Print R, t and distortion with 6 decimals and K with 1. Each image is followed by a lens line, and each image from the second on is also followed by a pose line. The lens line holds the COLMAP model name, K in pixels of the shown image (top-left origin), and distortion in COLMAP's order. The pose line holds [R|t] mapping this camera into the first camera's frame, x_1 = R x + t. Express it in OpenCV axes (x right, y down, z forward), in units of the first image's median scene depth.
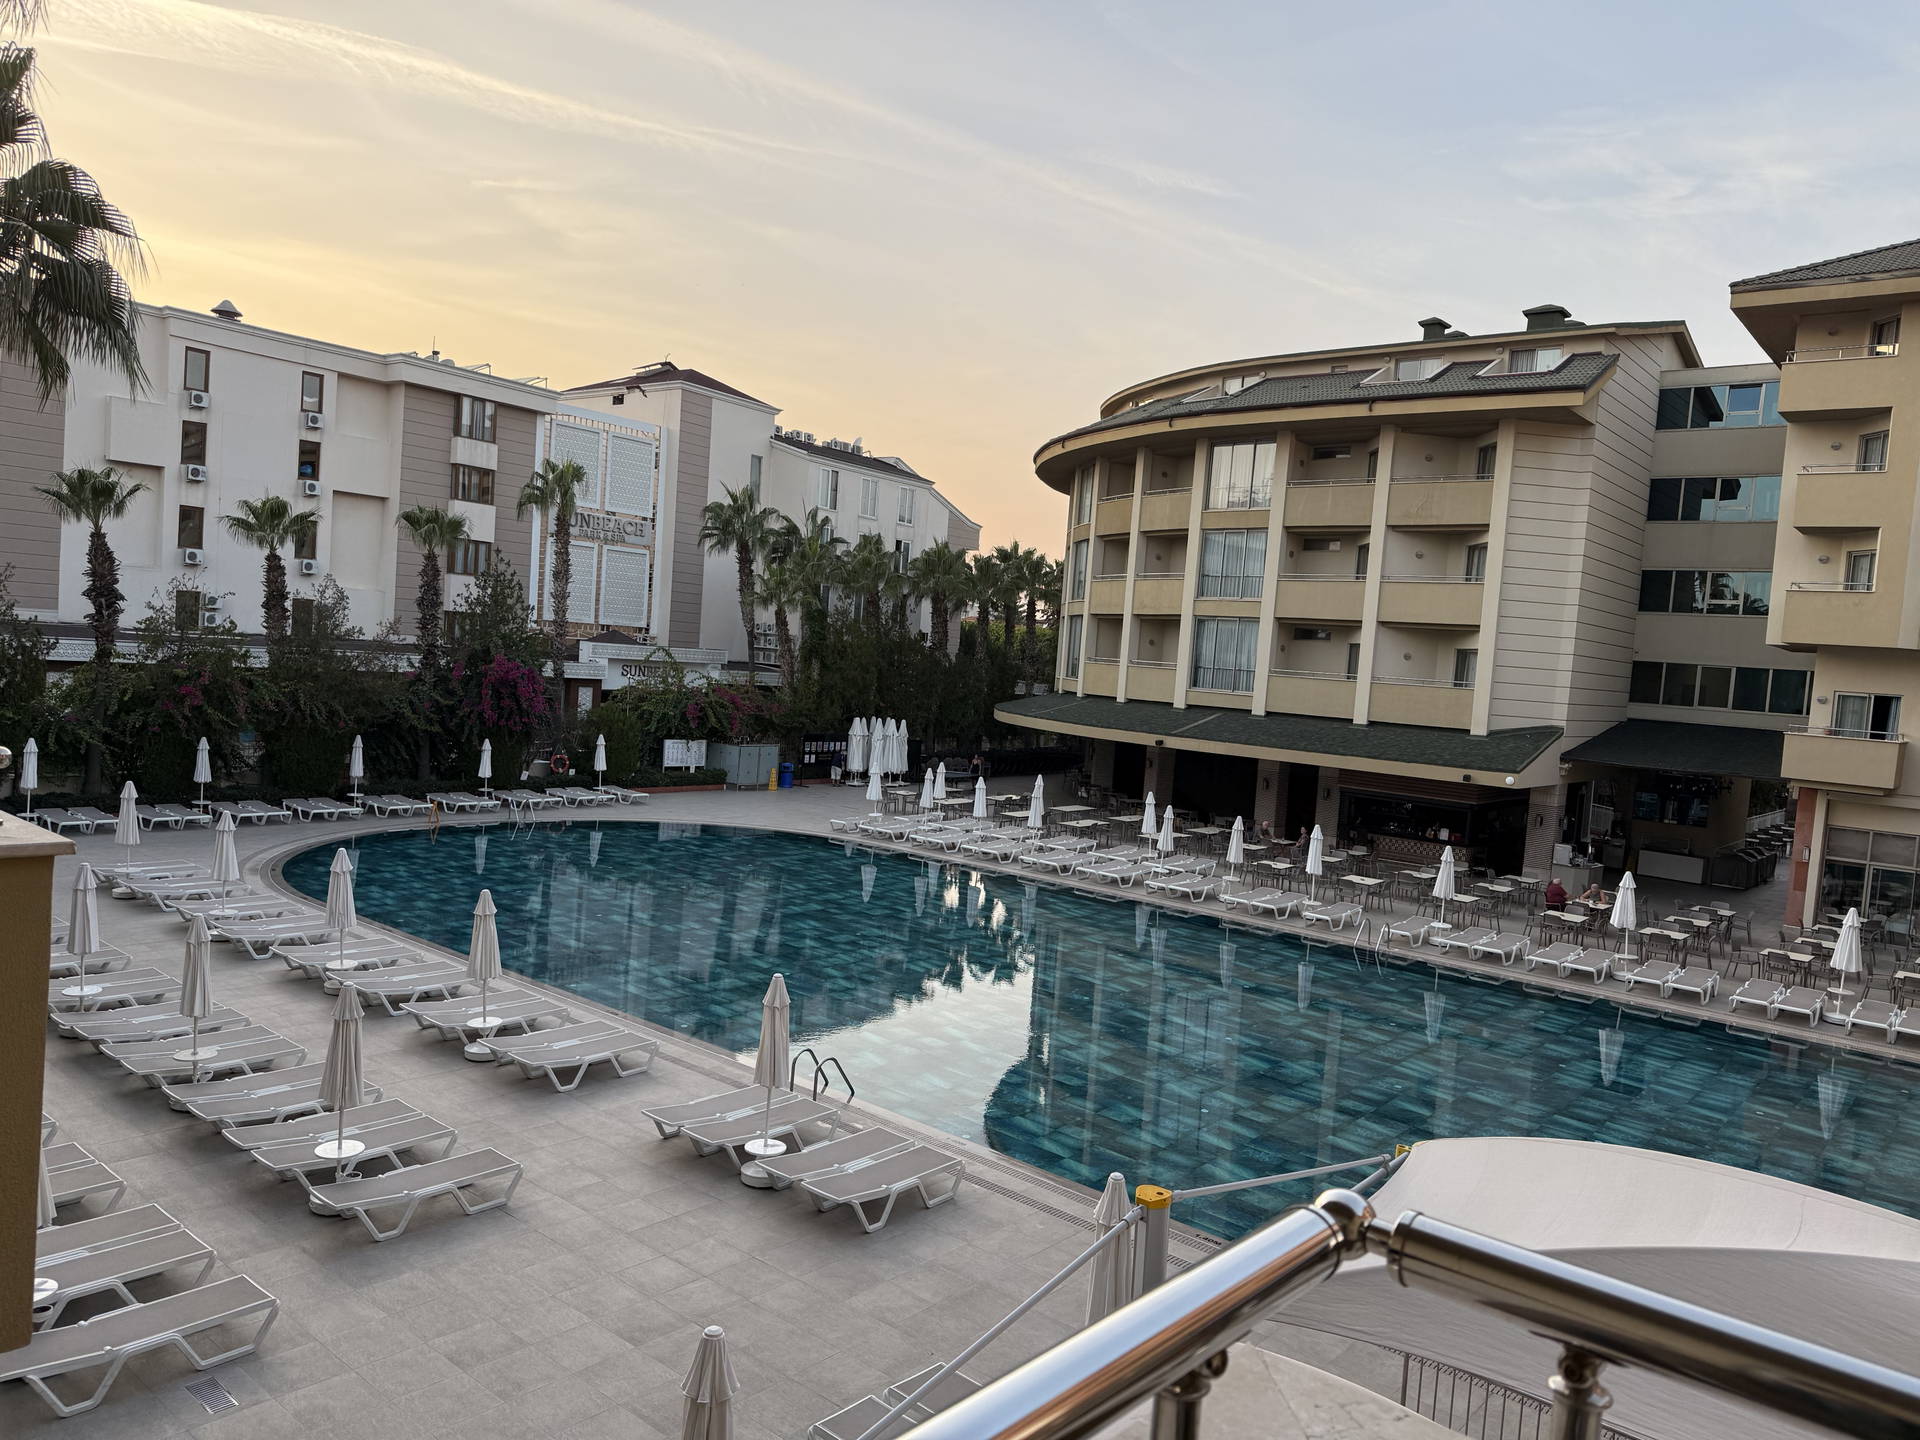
lens RADIAL K [[1326.7, 0, 961.8], [0, 1326.7, 722.4], [0, 0, 1]] dist [0.001727, -0.001481]
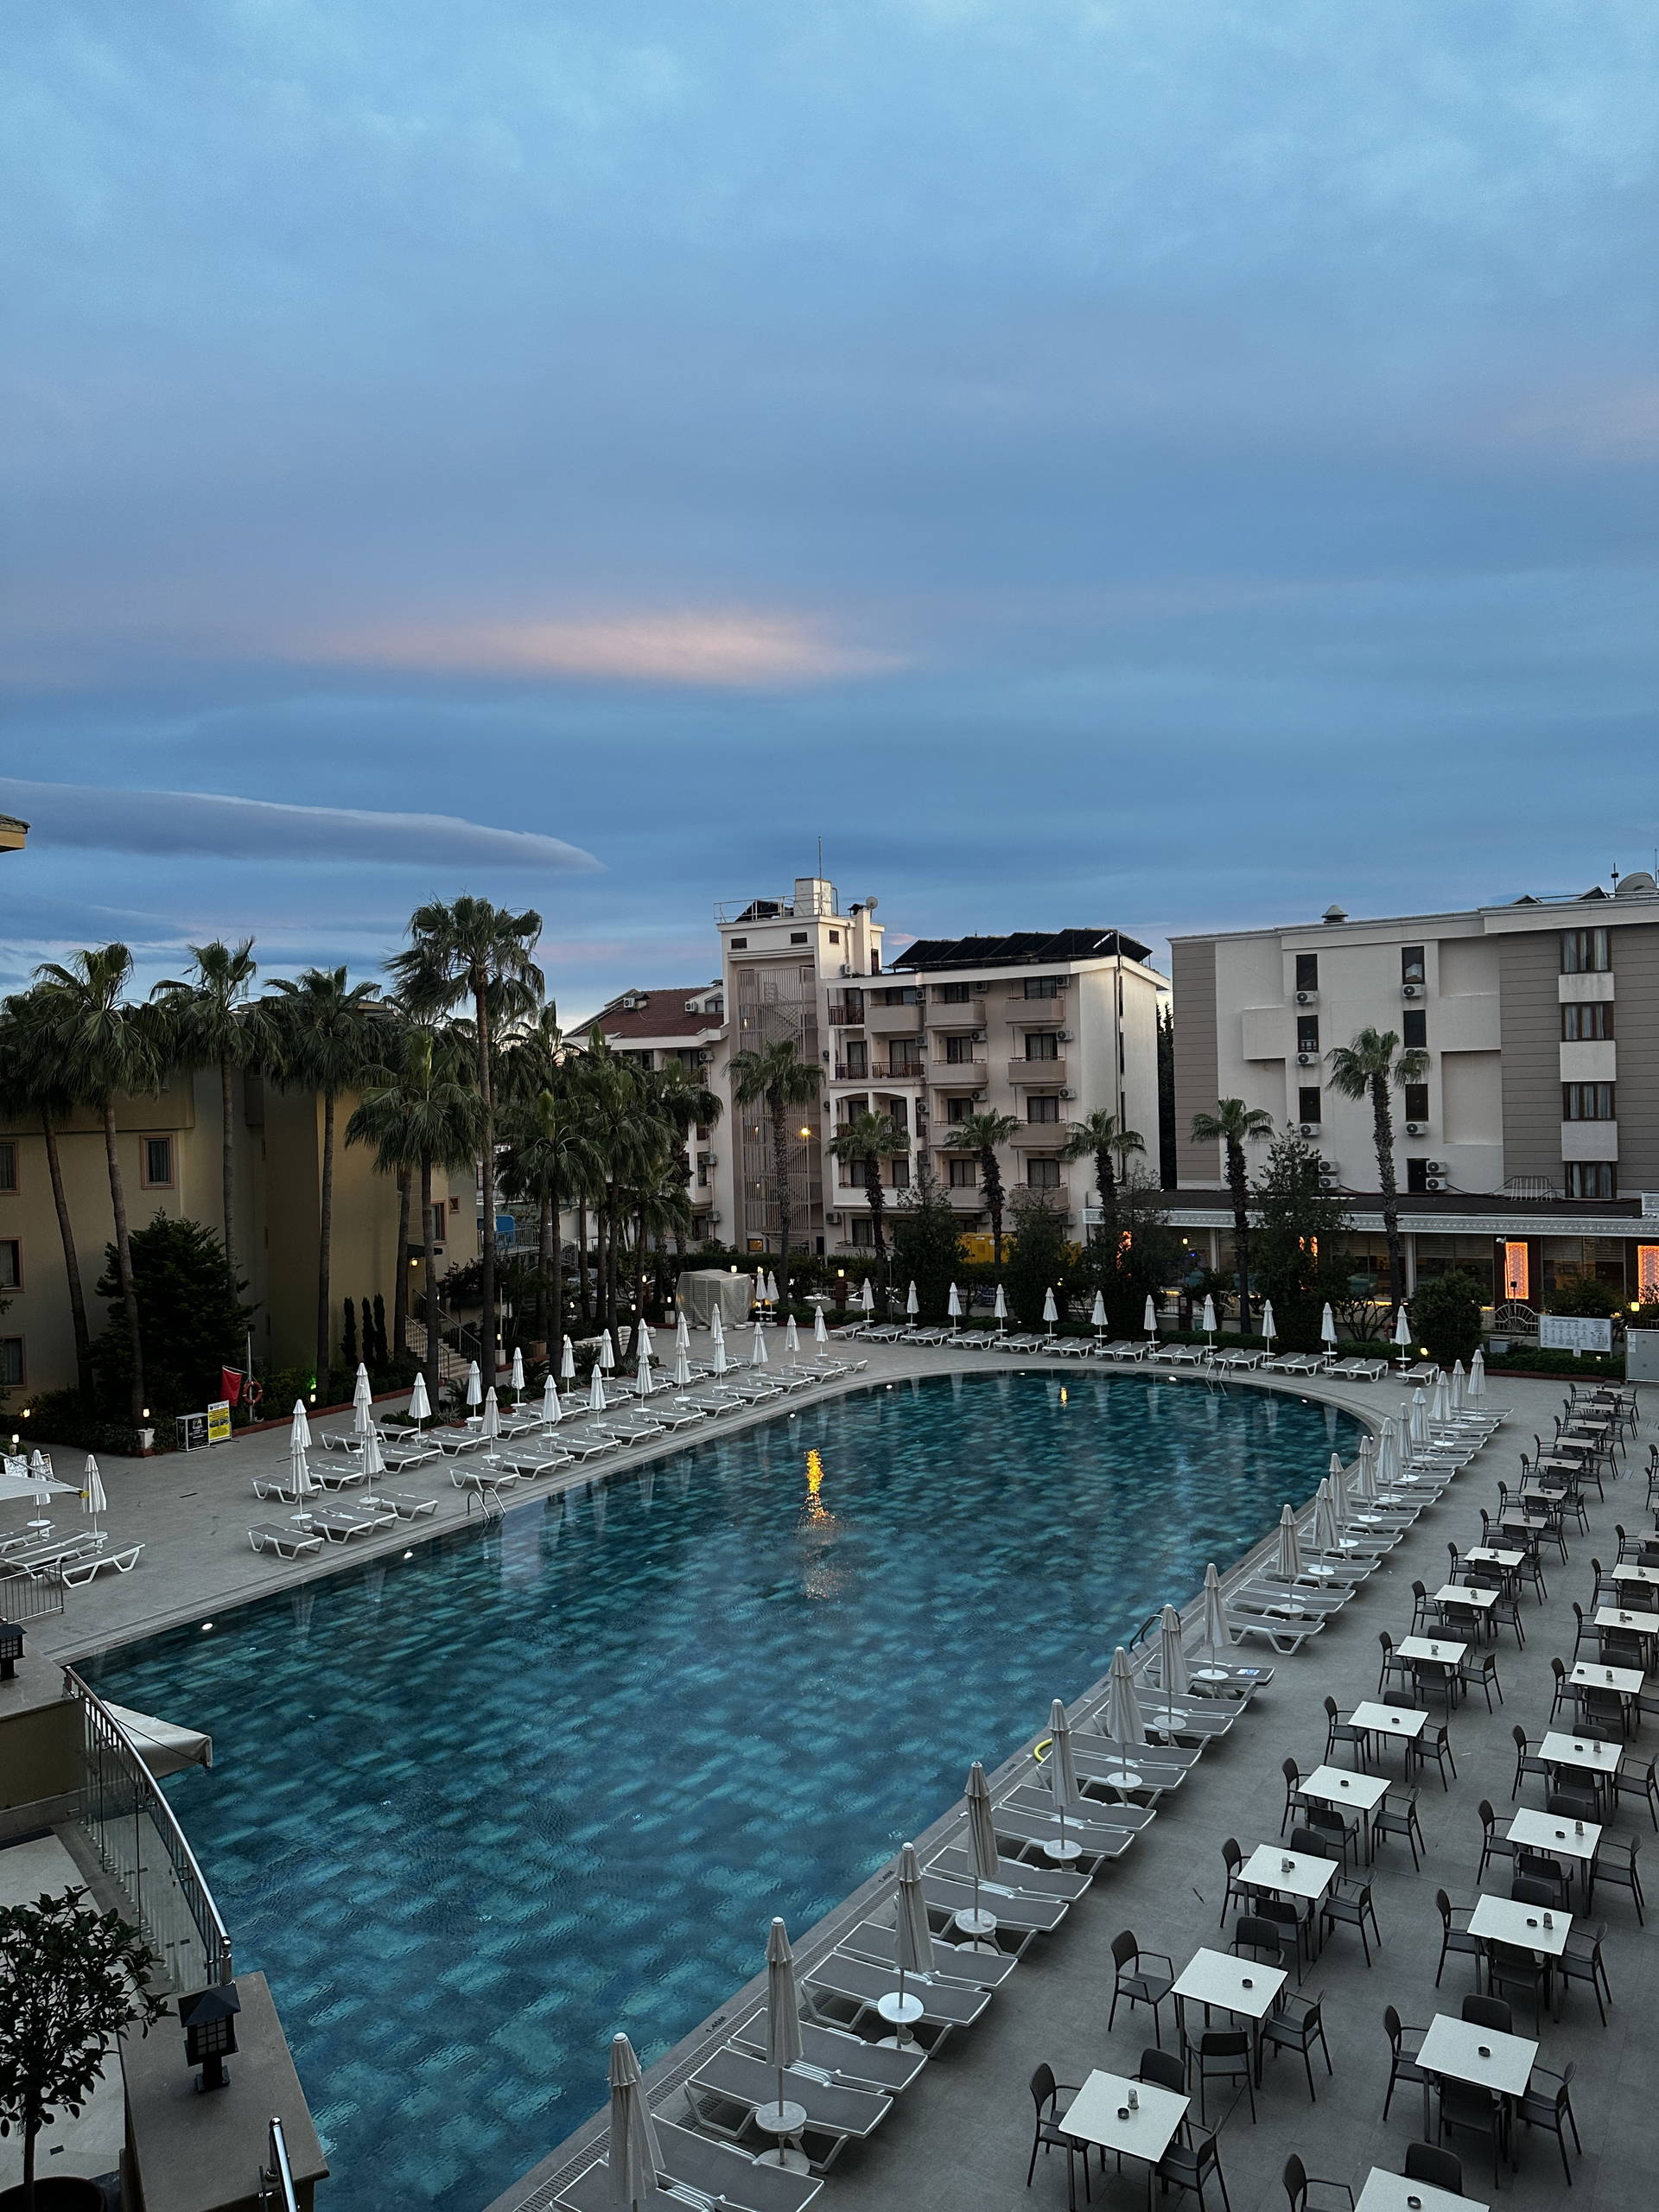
lens RADIAL K [[1561.1, 0, 828.4], [0, 1561.1, 1101.3], [0, 0, 1]] dist [-0.087211, -0.000540]
pose [[0.094443, -0.073983, -0.992777, 0.722070], [-0.022930, 0.996809, -0.076464, -0.039615], [0.995266, 0.029986, 0.092445, 0.455232]]
